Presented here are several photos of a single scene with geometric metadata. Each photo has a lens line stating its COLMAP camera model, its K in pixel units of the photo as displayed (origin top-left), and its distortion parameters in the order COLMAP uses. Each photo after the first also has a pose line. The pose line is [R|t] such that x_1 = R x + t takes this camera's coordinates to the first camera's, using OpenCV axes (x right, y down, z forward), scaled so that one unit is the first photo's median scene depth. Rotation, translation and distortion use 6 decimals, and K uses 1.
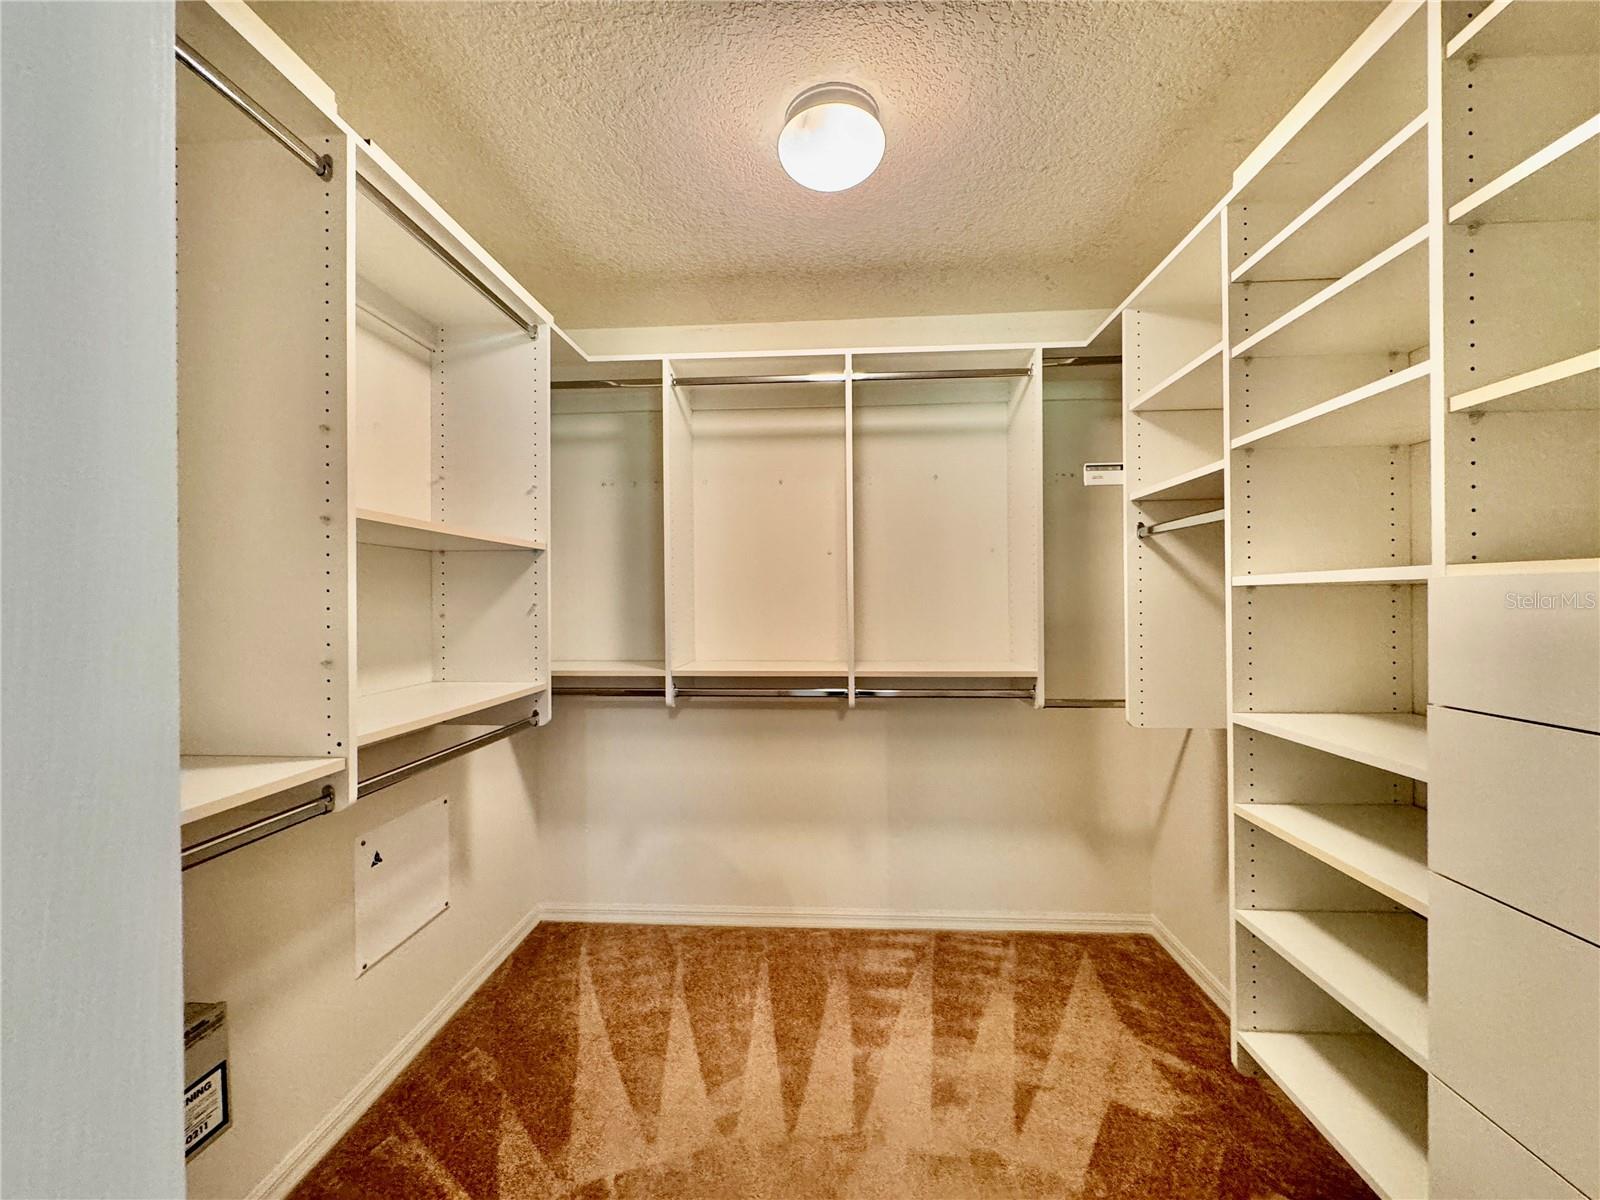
lens RADIAL K [[638.7, 0, 799.3], [0, 638.7, 602.2], [0, 0, 1]] dist [-0.003454, 0.000207]
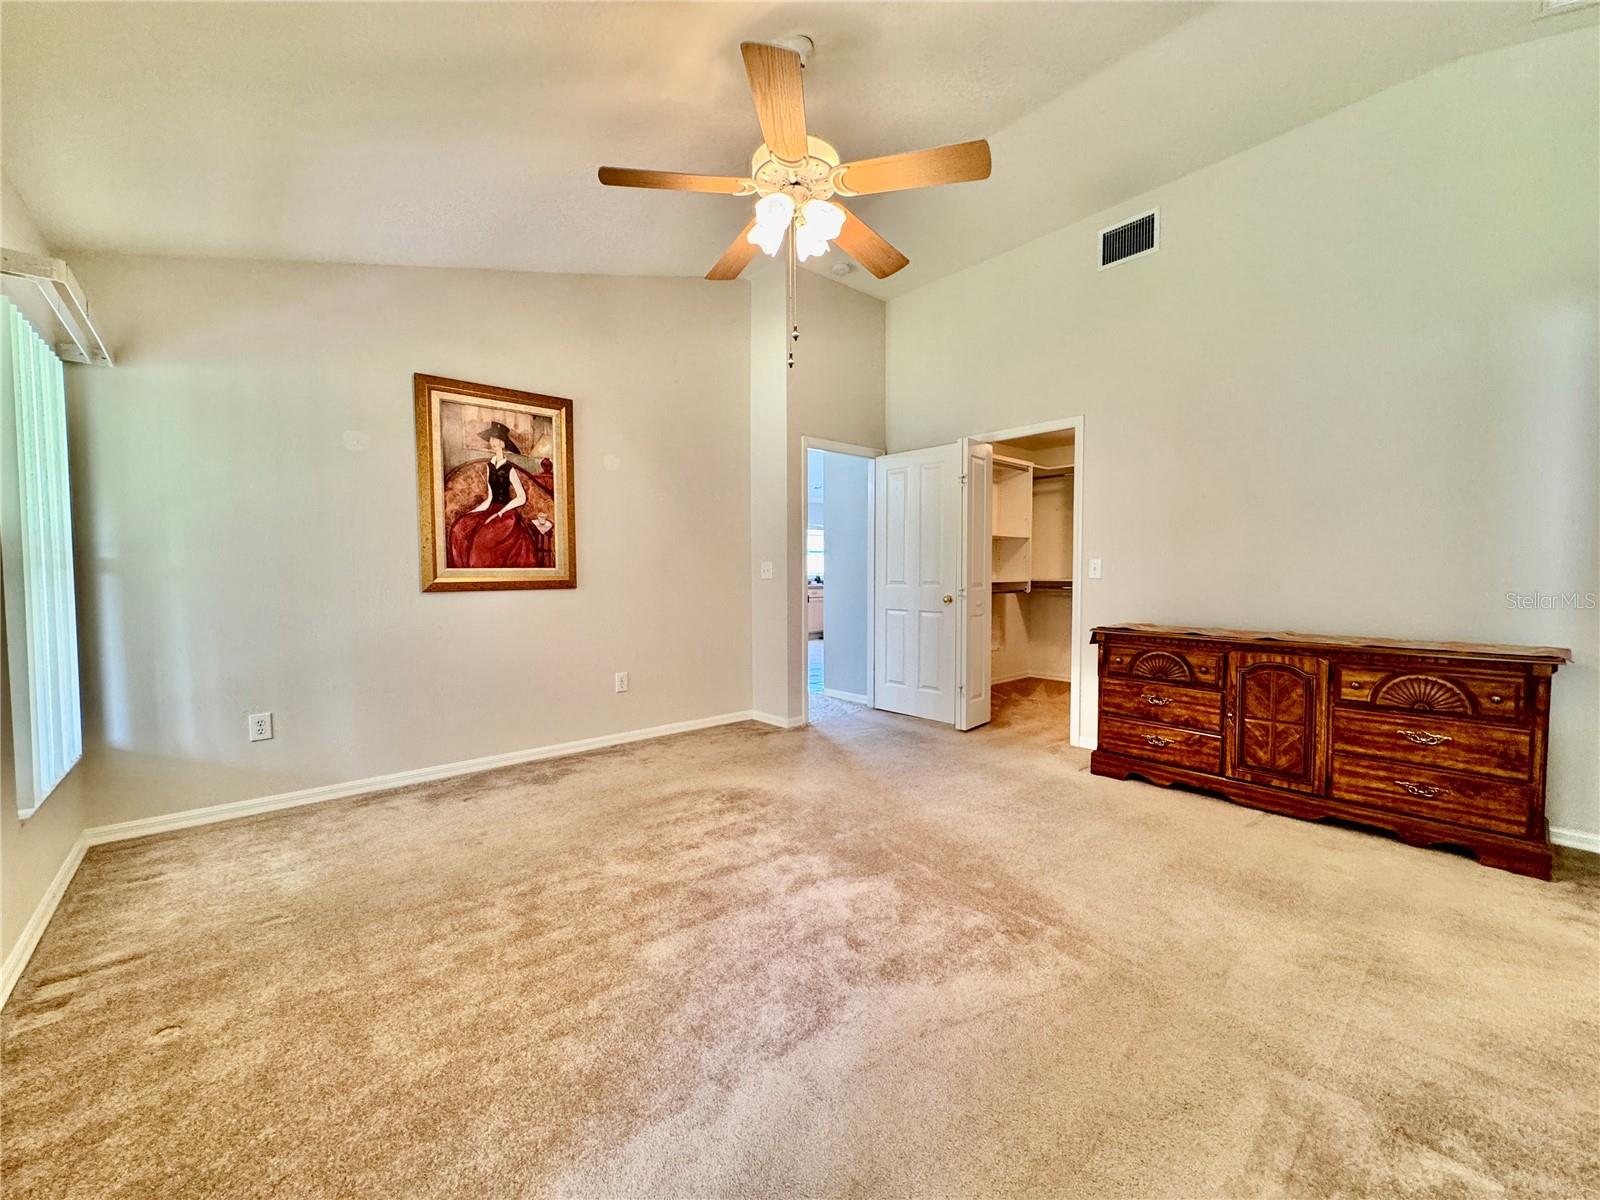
lens RADIAL K [[638.7, 0, 798.8], [0, 638.7, 598.3], [0, 0, 1]] dist [-0.003454, 0.000207]
pose [[0.707287, 0.040367, -0.705773, 1.033293], [-0.005861, 0.998669, 0.051246, 0.058809], [0.706902, -0.032109, 0.706583, -2.045359]]
